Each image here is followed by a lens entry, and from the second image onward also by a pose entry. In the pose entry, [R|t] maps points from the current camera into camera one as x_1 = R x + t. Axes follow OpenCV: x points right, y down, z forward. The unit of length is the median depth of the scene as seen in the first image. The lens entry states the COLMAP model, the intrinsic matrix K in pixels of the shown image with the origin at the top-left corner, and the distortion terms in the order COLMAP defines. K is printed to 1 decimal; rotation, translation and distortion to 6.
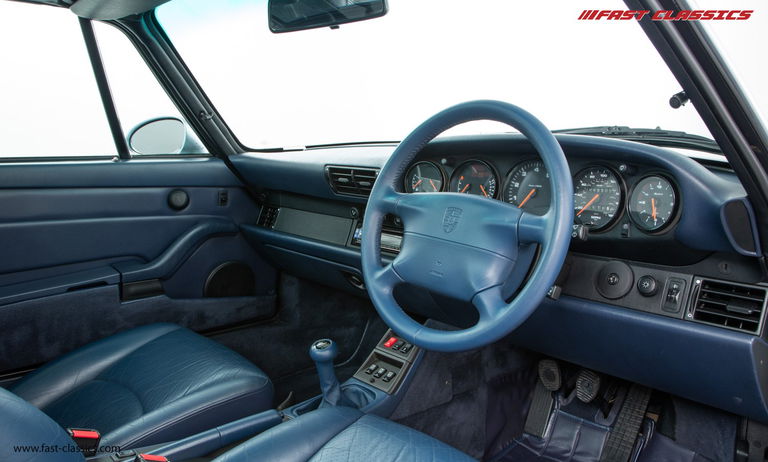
lens RADIAL K [[664.9, 0, 382.5], [0, 664.9, 229.3], [0, 0, 1]] dist [-0.021885, 0.029583]
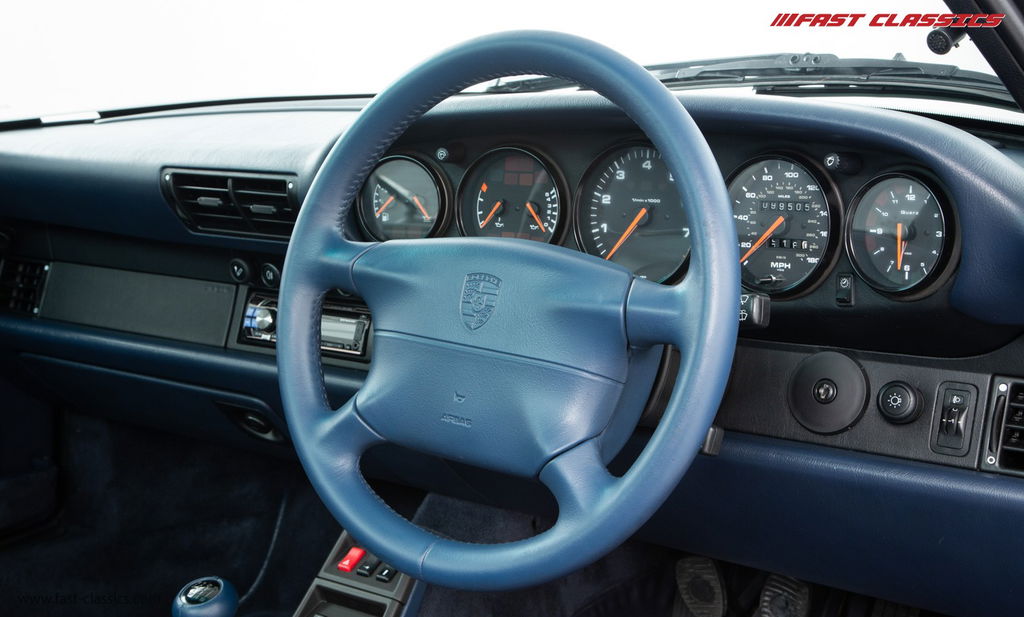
lens RADIAL K [[1555.2, 0, 514.3], [0, 1555.2, 307.9], [0, 0, 1]] dist [0.220243, 0.000000]
pose [[0.984605, -0.085797, 0.152289, -0.033546], [0.078209, 0.995411, 0.055144, -0.061054], [-0.156322, -0.042384, 0.986796, -0.060470]]
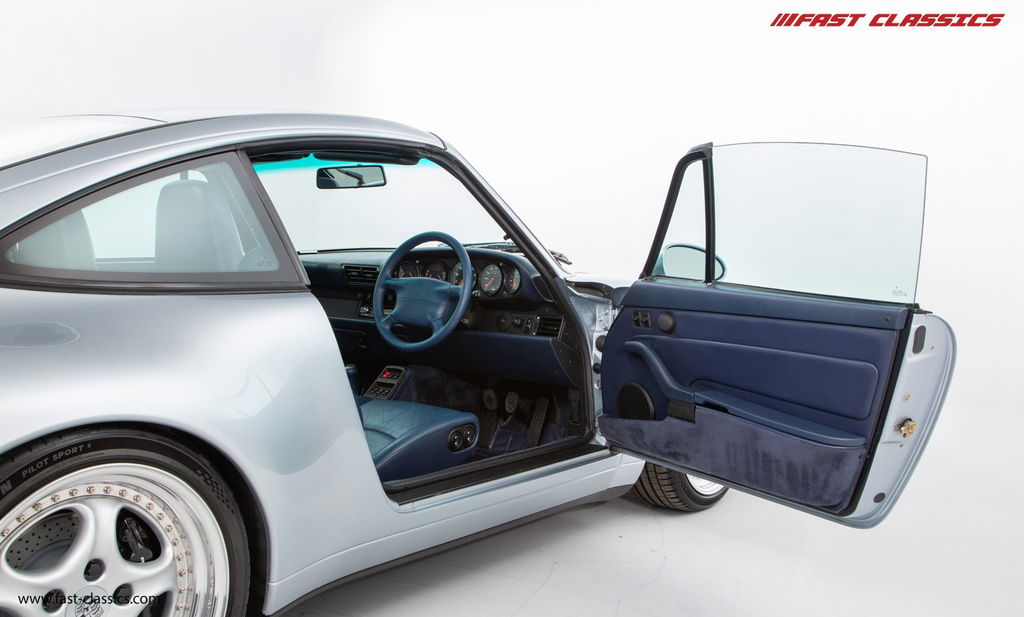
lens RADIAL K [[1239.0, 0, 514.5], [0, 1239.0, 306.8], [0, 0, 1]] dist [0.029641, 0.000000]
pose [[0.989005, -0.008235, 0.147653, -0.156991], [0.018393, 0.997545, -0.067564, 0.275852], [-0.146734, 0.069537, 0.986729, -2.562831]]
